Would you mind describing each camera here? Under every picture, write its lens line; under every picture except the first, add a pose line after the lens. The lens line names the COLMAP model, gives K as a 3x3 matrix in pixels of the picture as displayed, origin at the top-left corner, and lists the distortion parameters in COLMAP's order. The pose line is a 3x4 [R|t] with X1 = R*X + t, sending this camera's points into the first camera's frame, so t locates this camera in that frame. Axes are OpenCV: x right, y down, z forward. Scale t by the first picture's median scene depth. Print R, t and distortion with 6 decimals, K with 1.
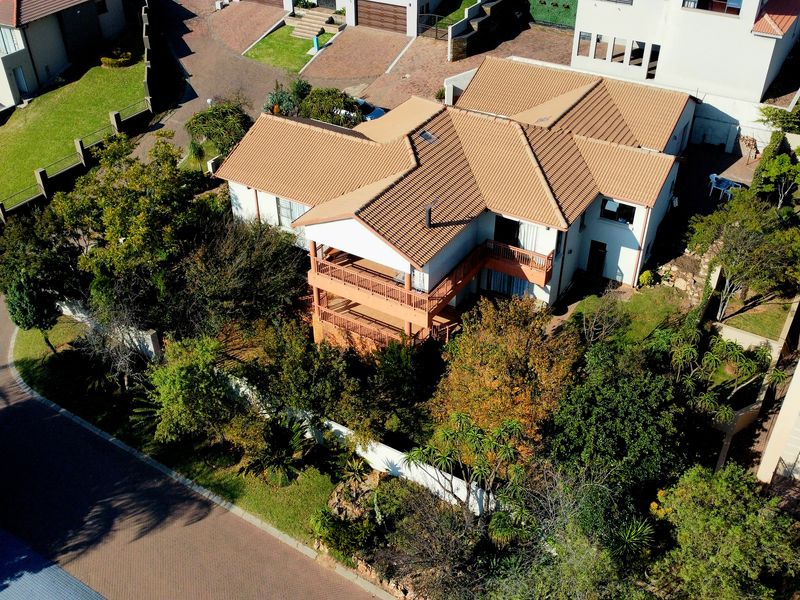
lens RADIAL K [[806.1, 0, 398.9], [0, 806.1, 296.9], [0, 0, 1]] dist [0.004351, -0.010886]
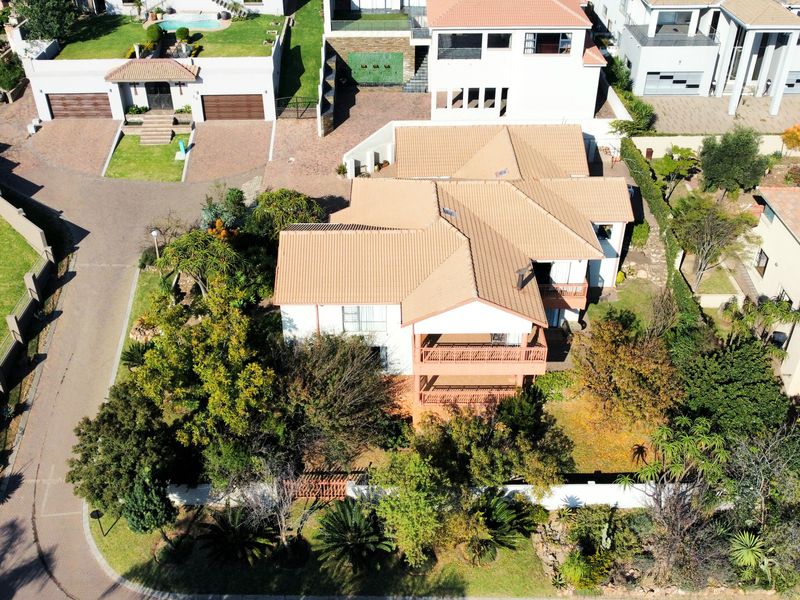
lens RADIAL K [[806.1, 0, 398.9], [0, 806.1, 296.9], [0, 0, 1]] dist [0.004351, -0.010886]
pose [[0.845395, -0.298124, 0.443204, -0.467451], [0.310527, 0.949435, 0.046325, -0.138903], [-0.434604, 0.098465, 0.895223, 0.050294]]
